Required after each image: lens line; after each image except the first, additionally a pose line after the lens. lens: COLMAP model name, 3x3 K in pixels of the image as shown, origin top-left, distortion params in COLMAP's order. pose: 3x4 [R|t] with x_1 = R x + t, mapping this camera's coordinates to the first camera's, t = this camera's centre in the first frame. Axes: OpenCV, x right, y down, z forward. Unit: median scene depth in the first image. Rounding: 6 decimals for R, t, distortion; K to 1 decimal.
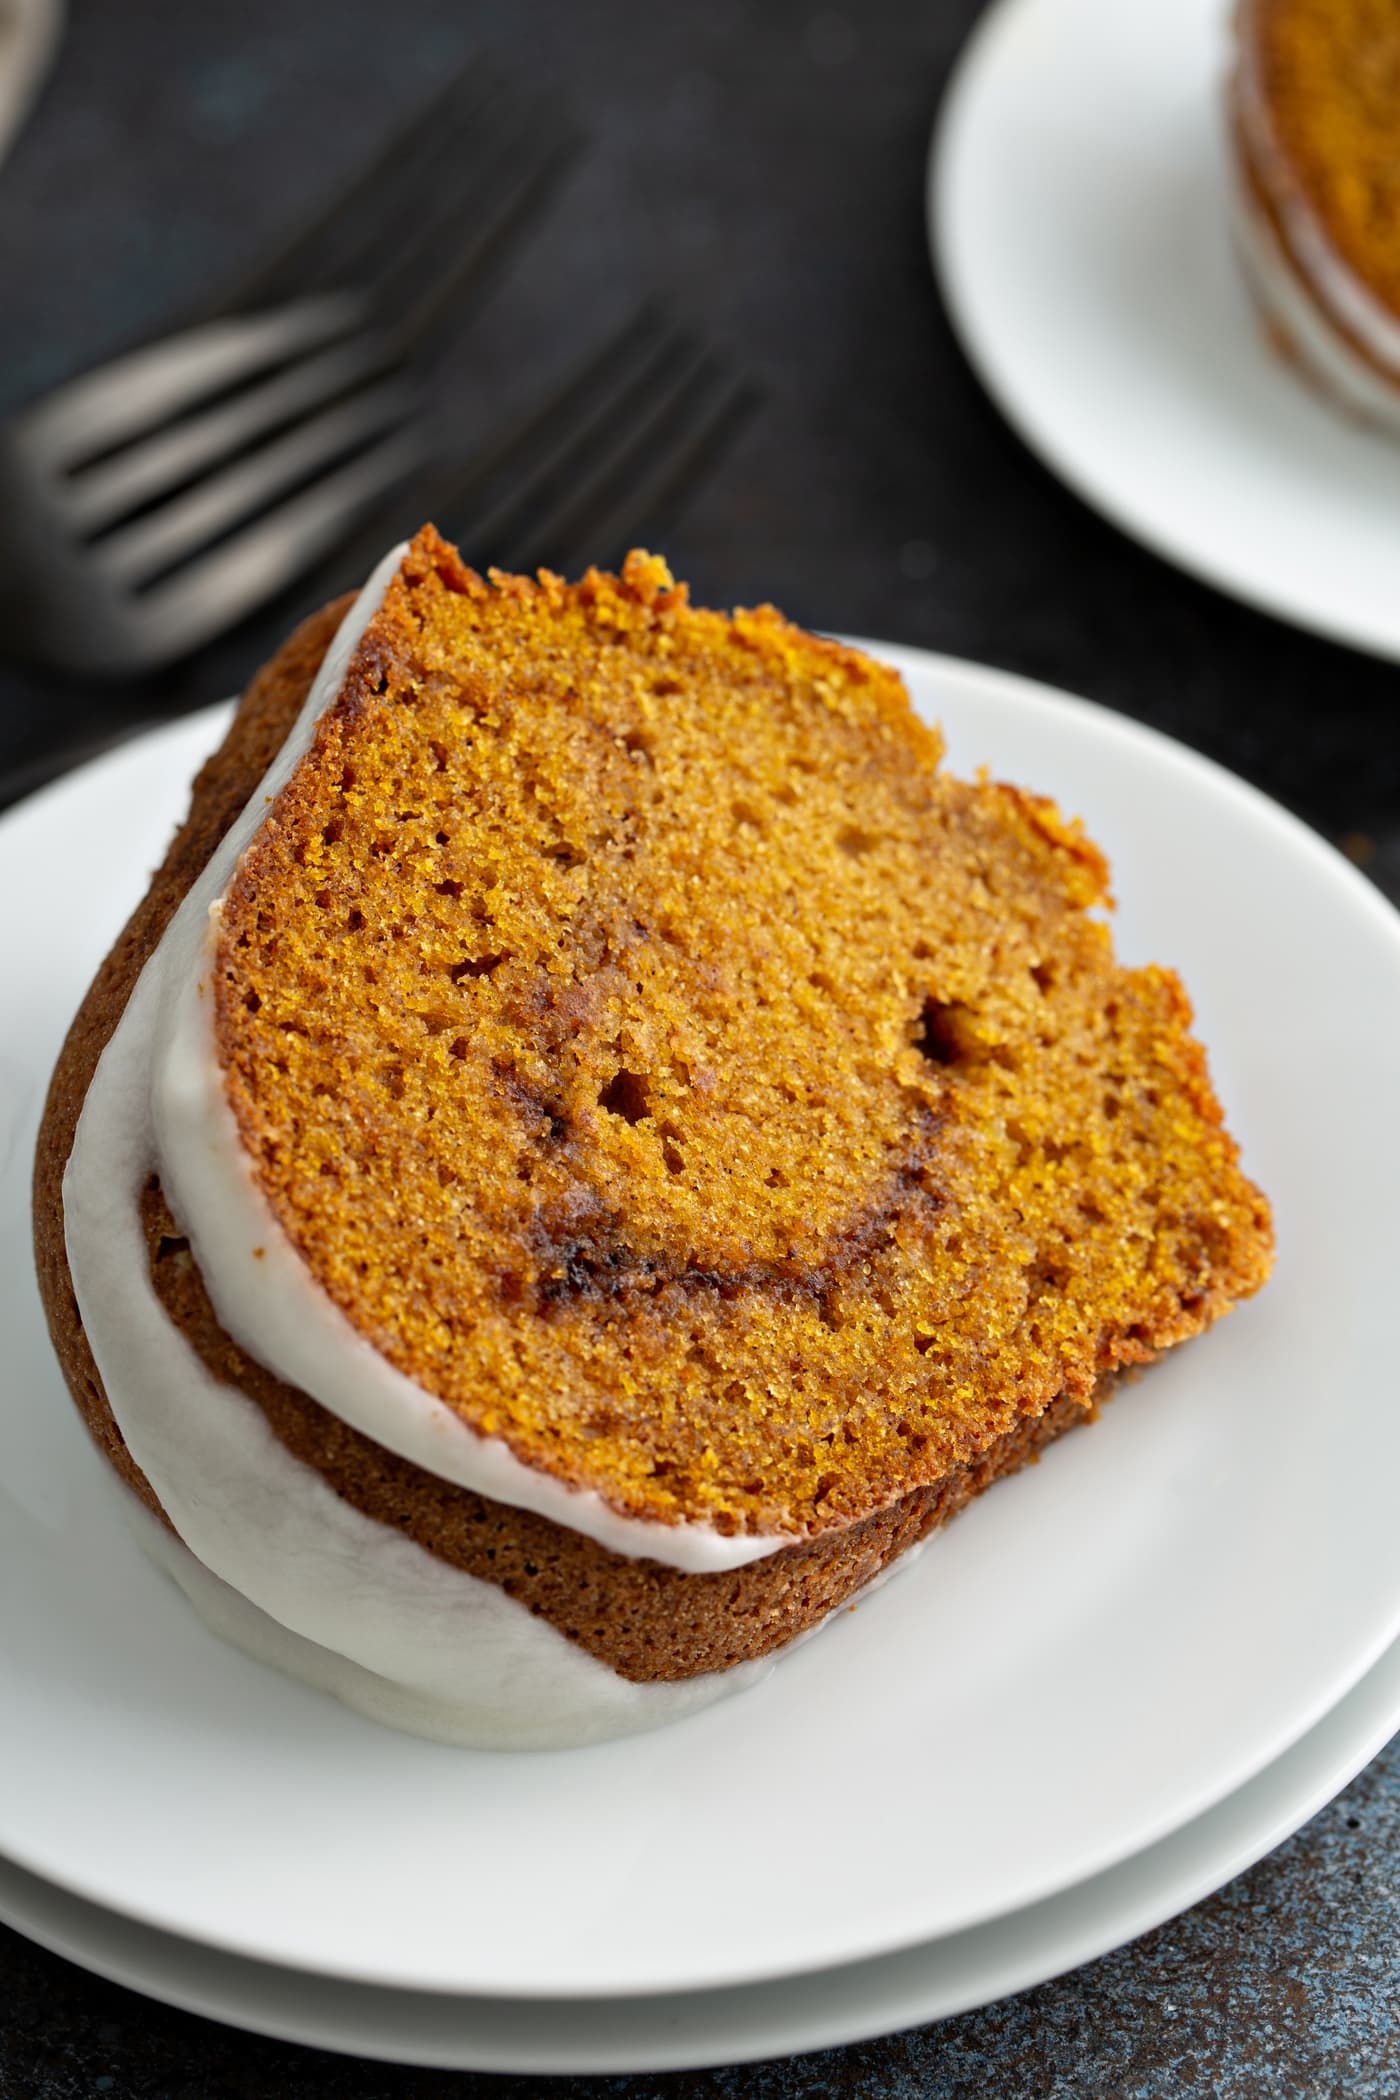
lens RADIAL K [[7383.7, 0, 700.0], [0, 7383.7, 1050.0], [0, 0, 1]] dist [-0.041706, 4.047253]
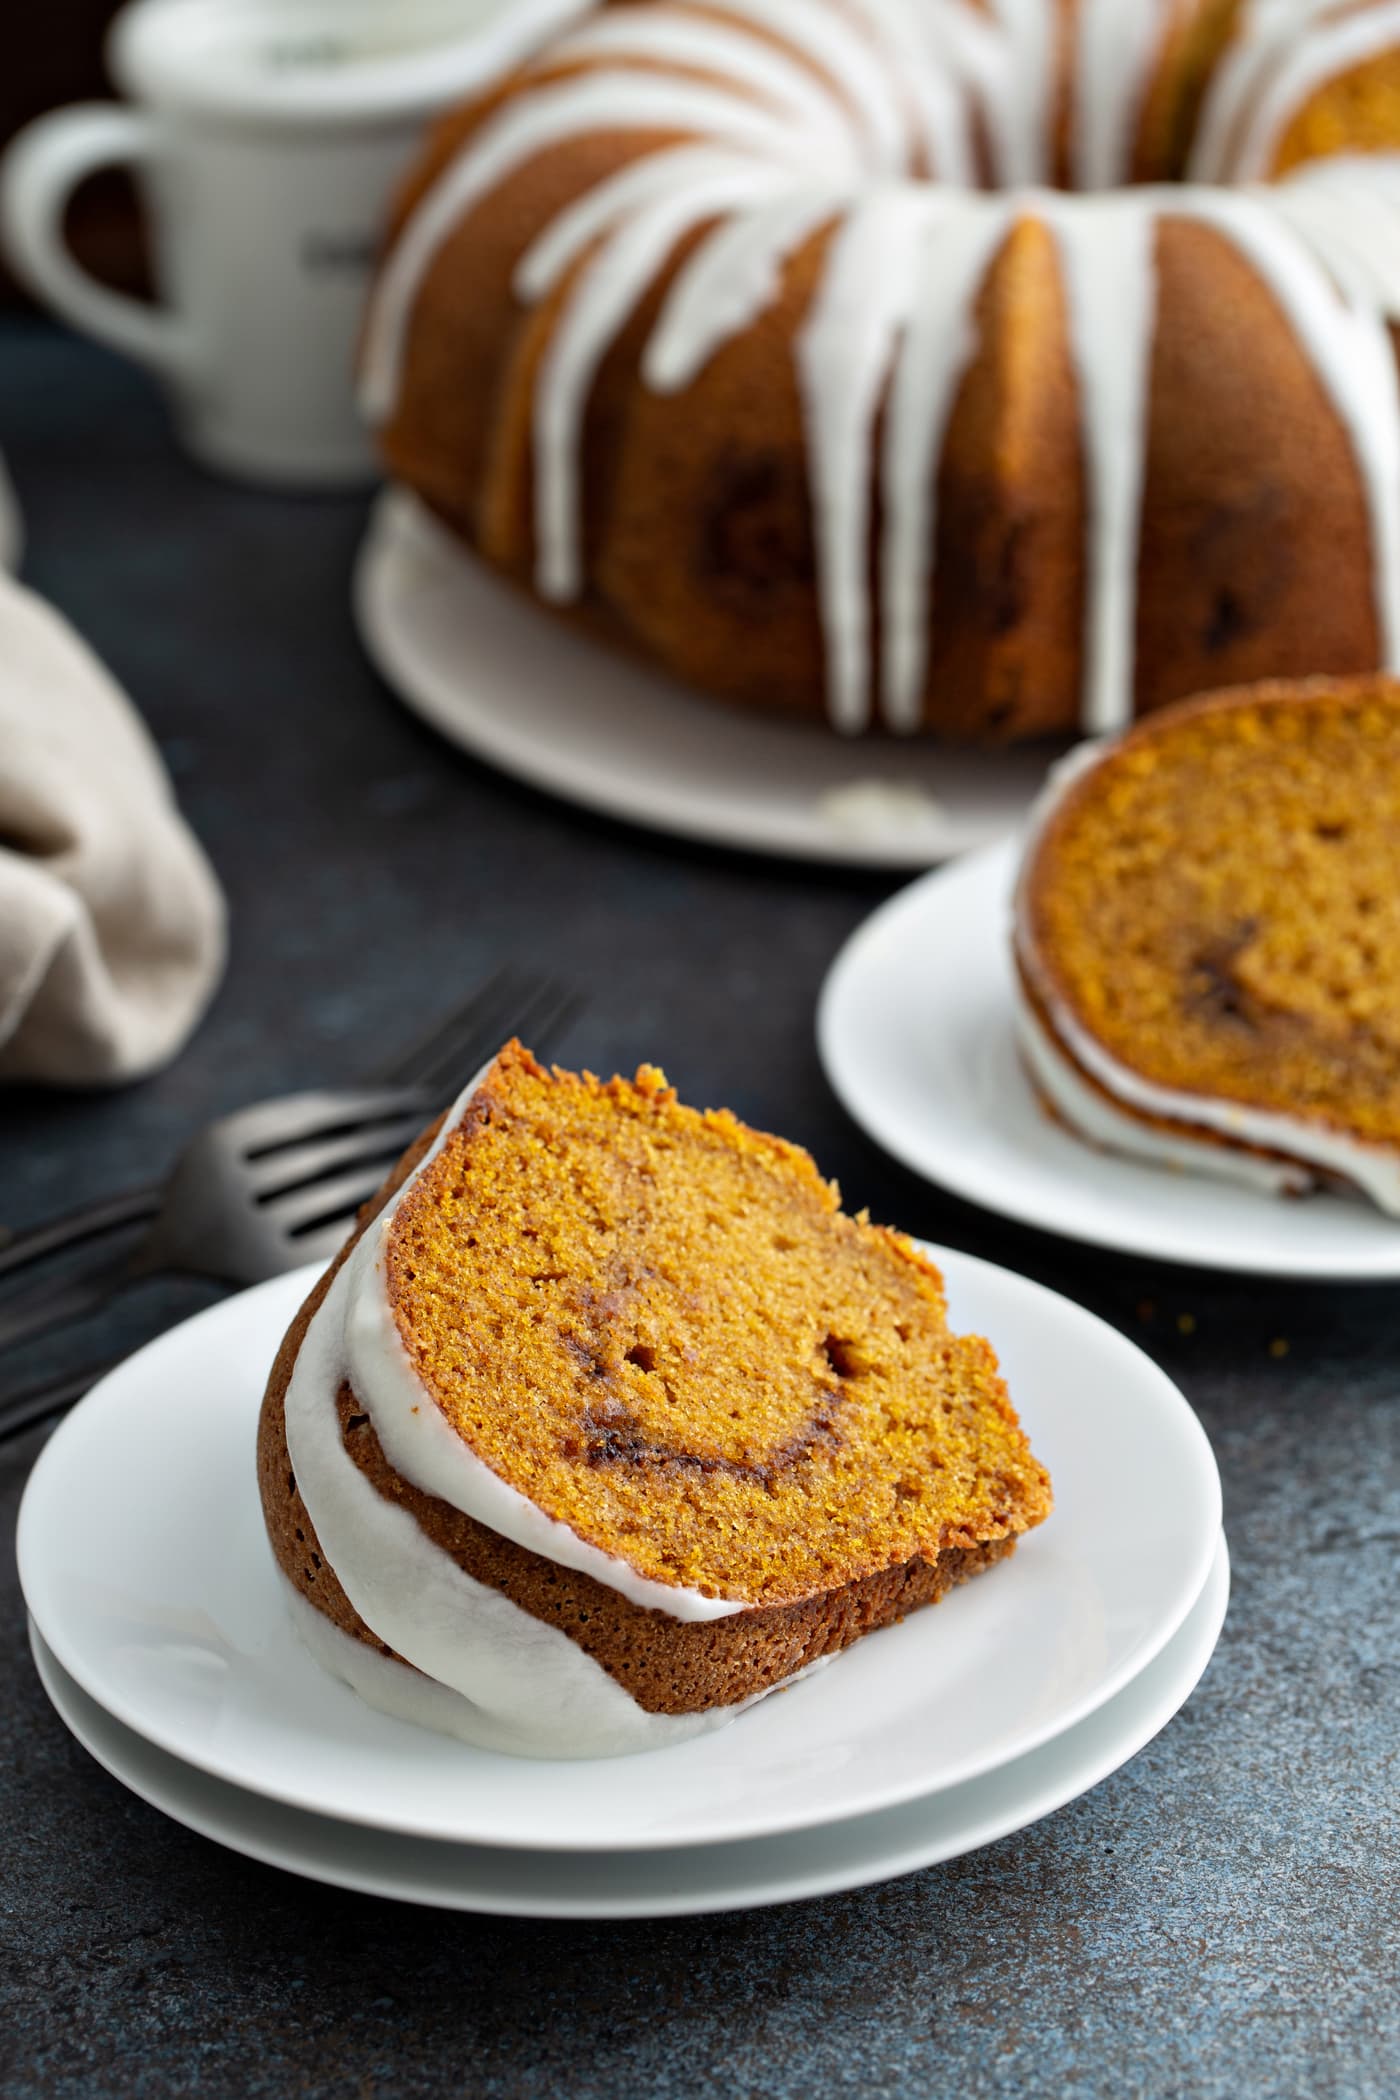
lens RADIAL K [[7383.7, 0, 700.0], [0, 7383.7, 1050.0], [0, 0, 1]] dist [-0.041706, 4.047253]
pose [[0.999467, 0.011348, 0.030614, -0.046281], [-0.001053, 0.948372, -0.317159, 0.441858], [-0.032633, 0.316958, 0.947878, -0.514178]]
